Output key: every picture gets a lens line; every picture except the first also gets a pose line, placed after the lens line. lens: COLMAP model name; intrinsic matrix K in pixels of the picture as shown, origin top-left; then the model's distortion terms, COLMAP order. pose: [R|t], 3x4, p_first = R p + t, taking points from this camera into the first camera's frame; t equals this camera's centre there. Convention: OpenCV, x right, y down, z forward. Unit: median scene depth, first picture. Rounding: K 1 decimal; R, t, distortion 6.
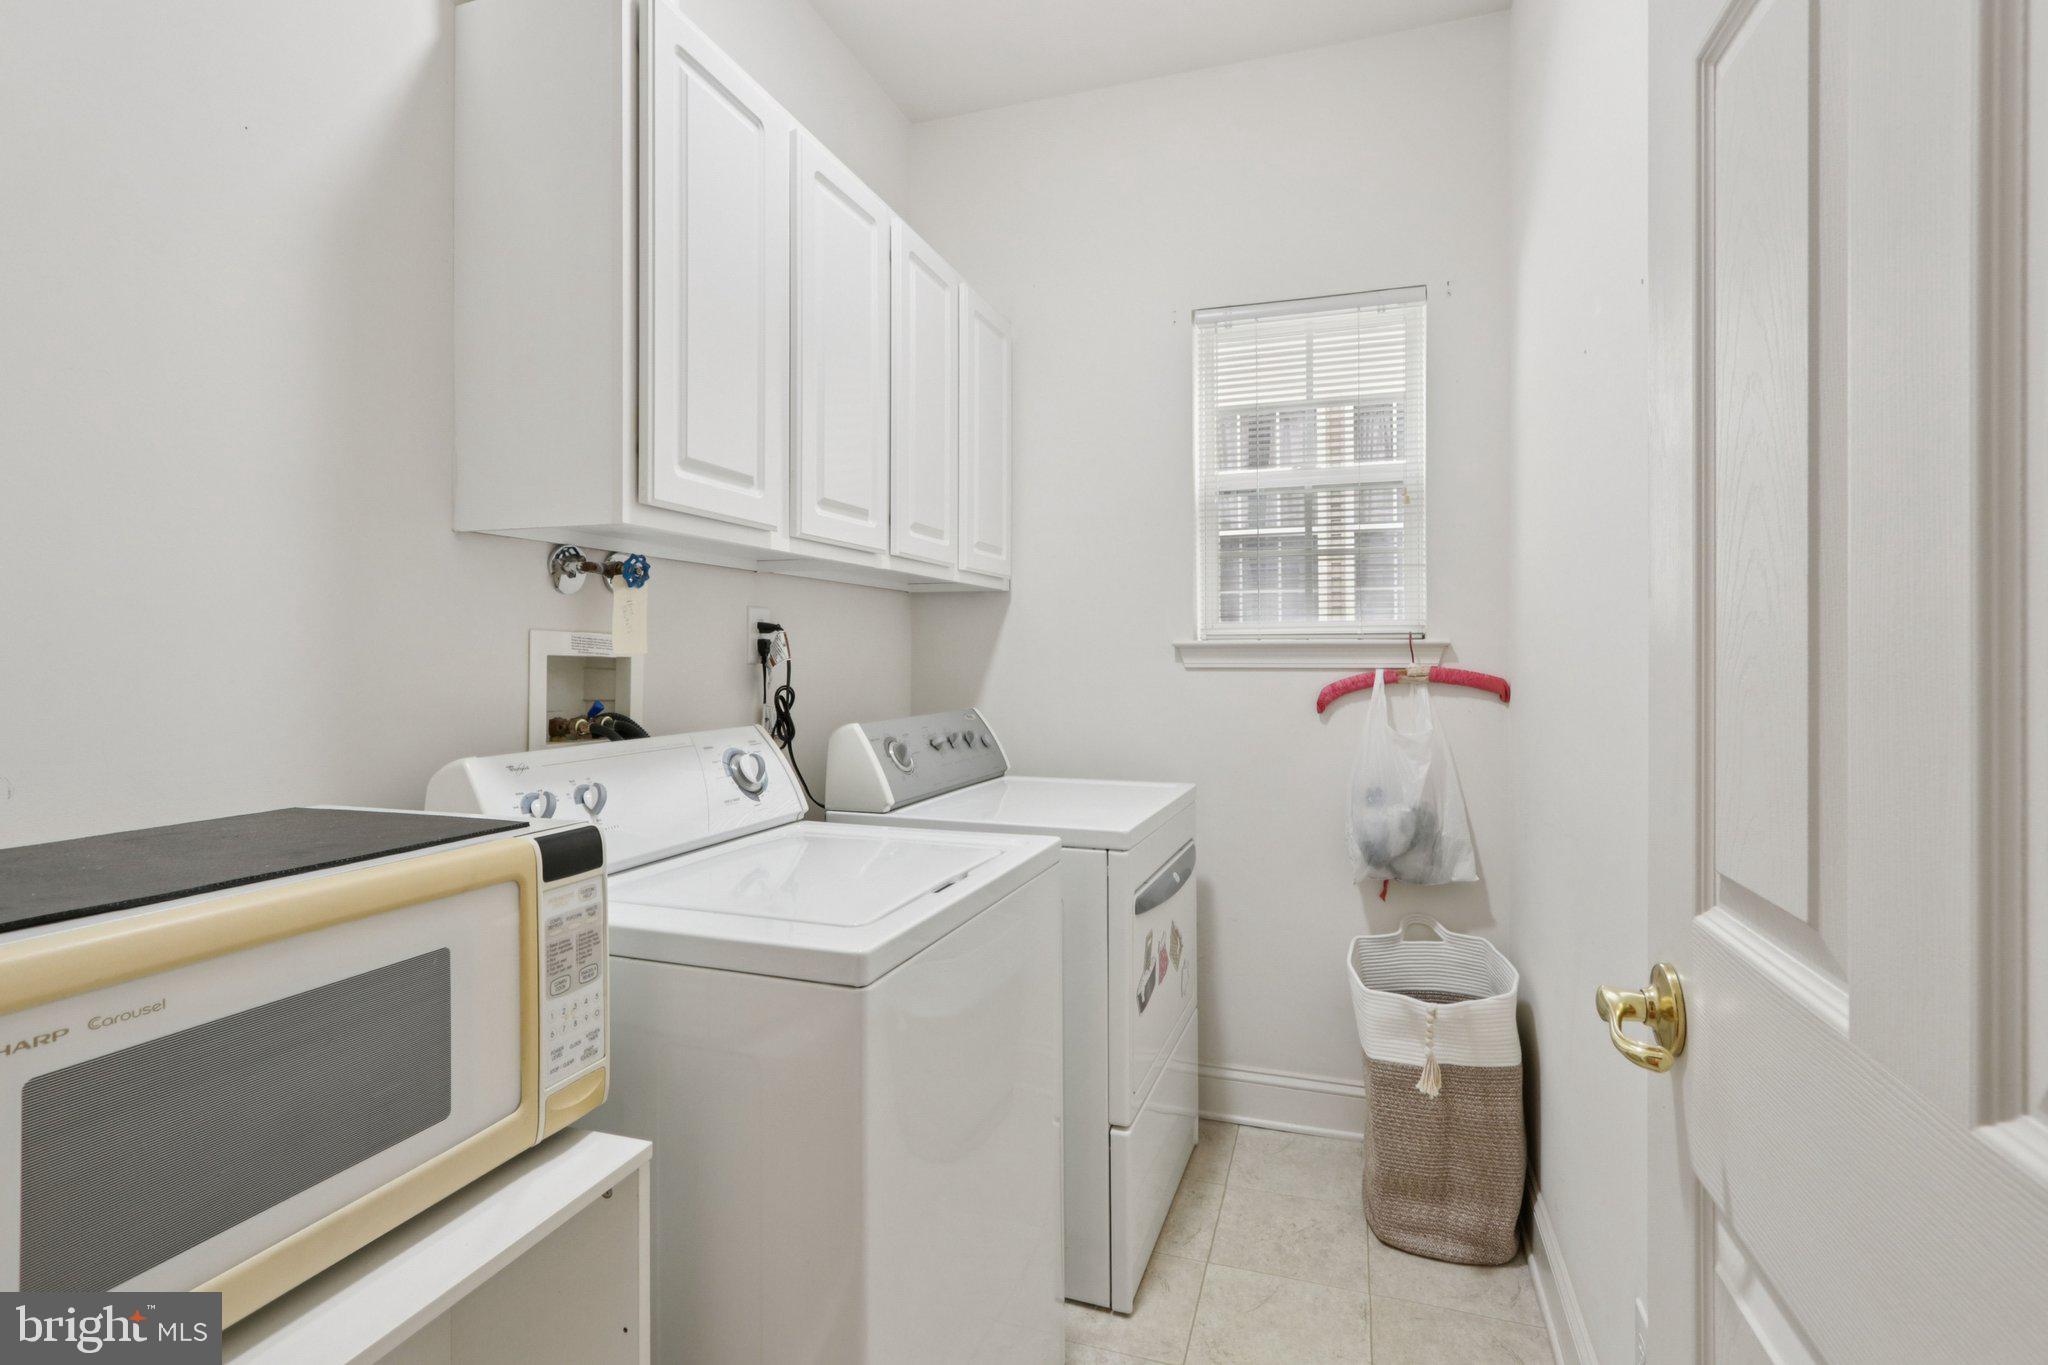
lens RADIAL K [[962.5, 0, 1021.0], [0, 962.5, 670.7], [0, 0, 1]] dist [-0.000969, 0.000145]
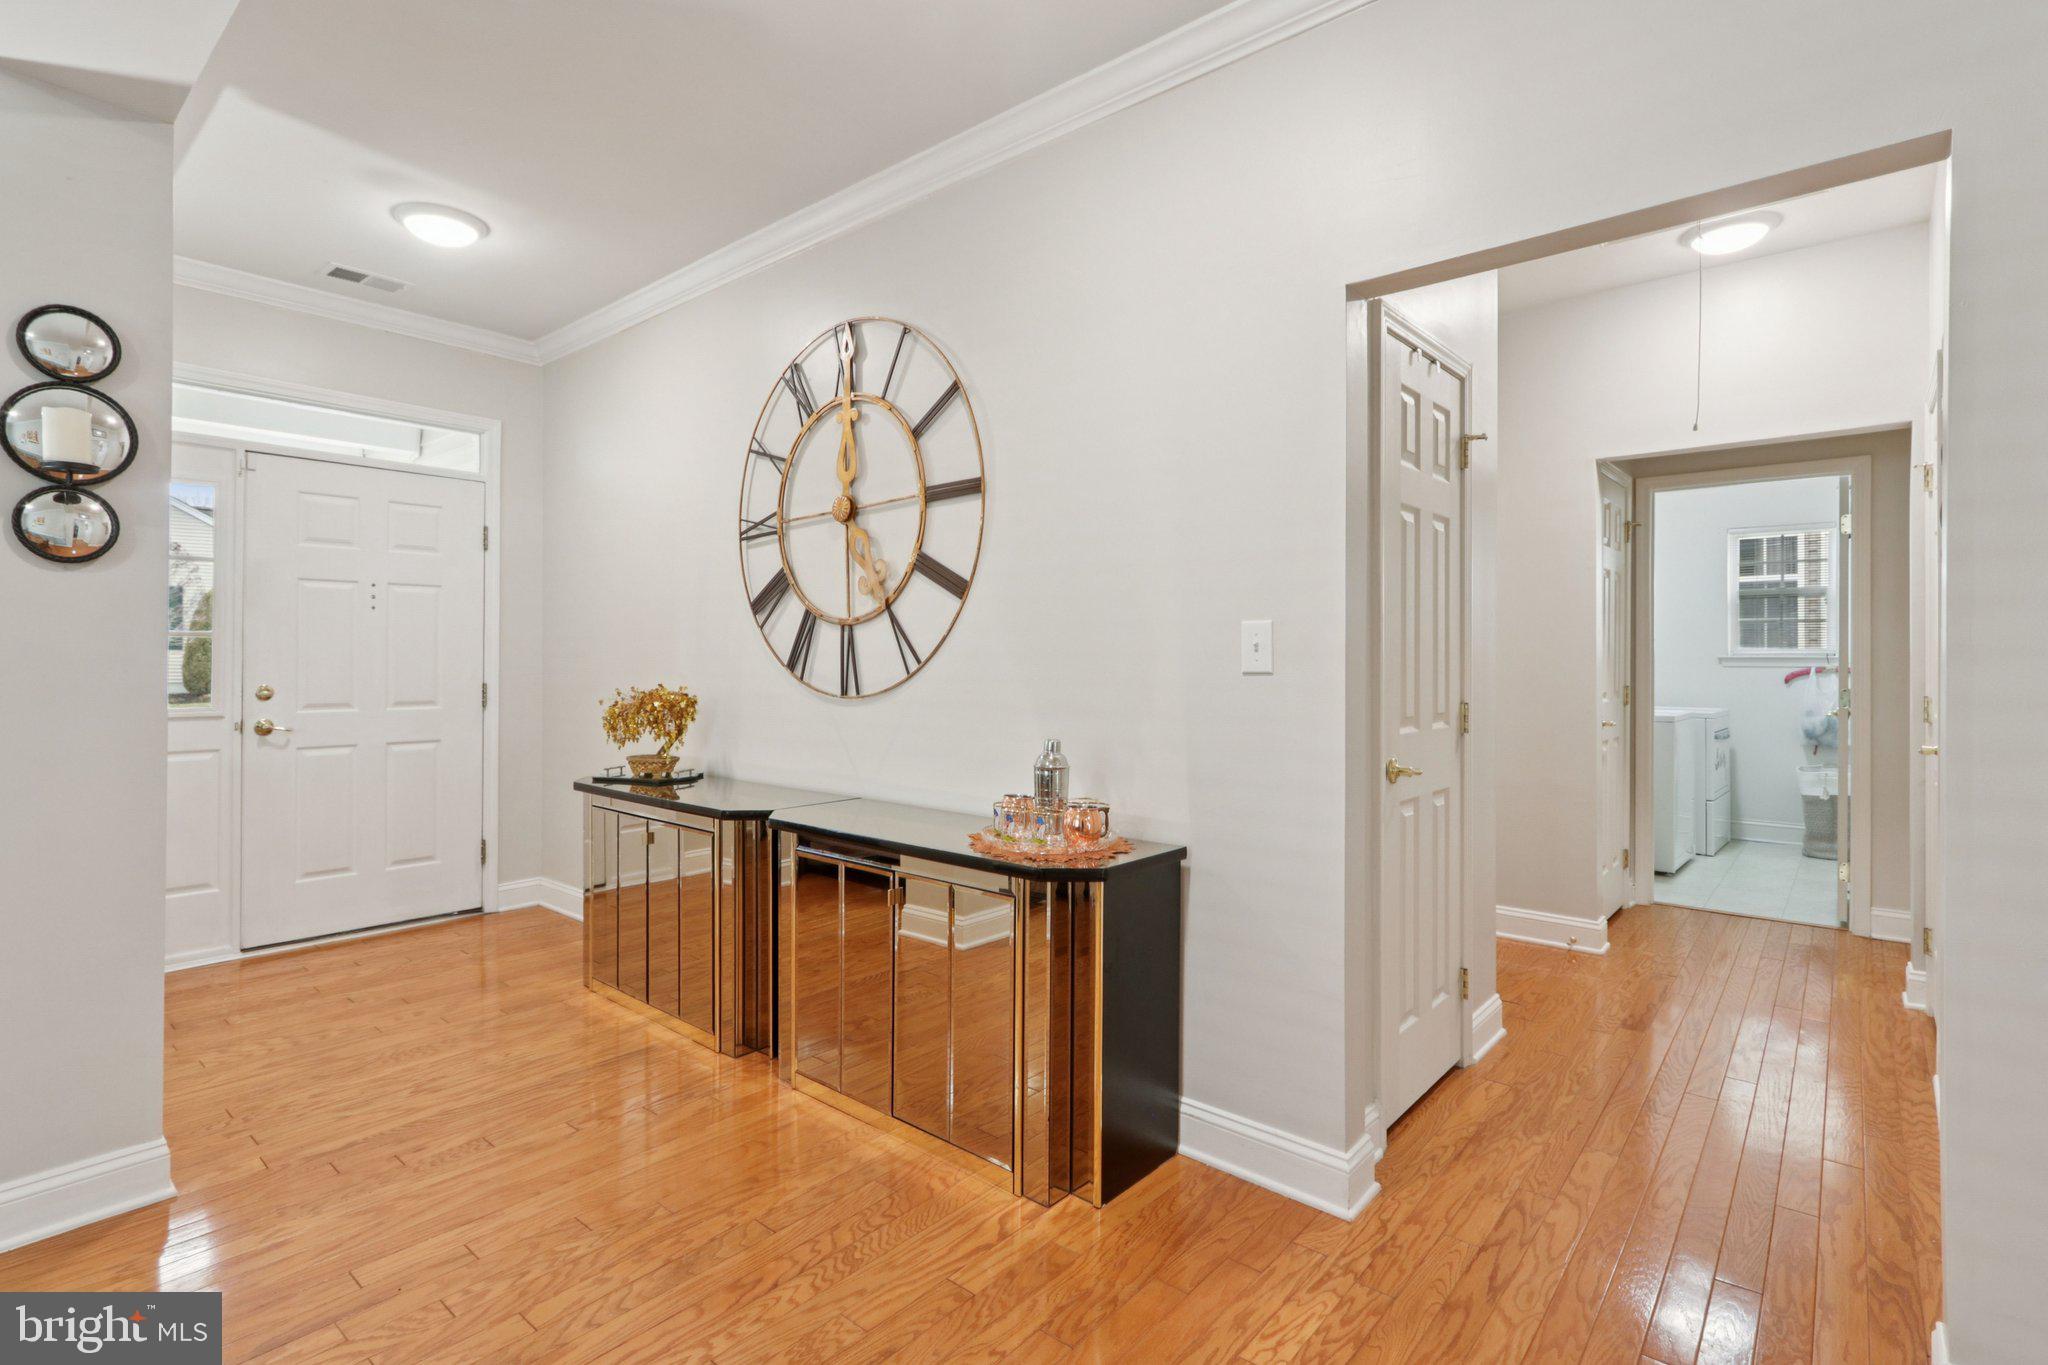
lens RADIAL K [[962.5, 0, 1027.7], [0, 962.5, 669.6], [0, 0, 1]] dist [-0.000969, 0.000145]
pose [[0.924883, 0.007457, -0.380180, -0.650608], [-0.008839, 0.999959, -0.001890, 0.030212], [0.380150, 0.005108, 0.924911, -2.377124]]
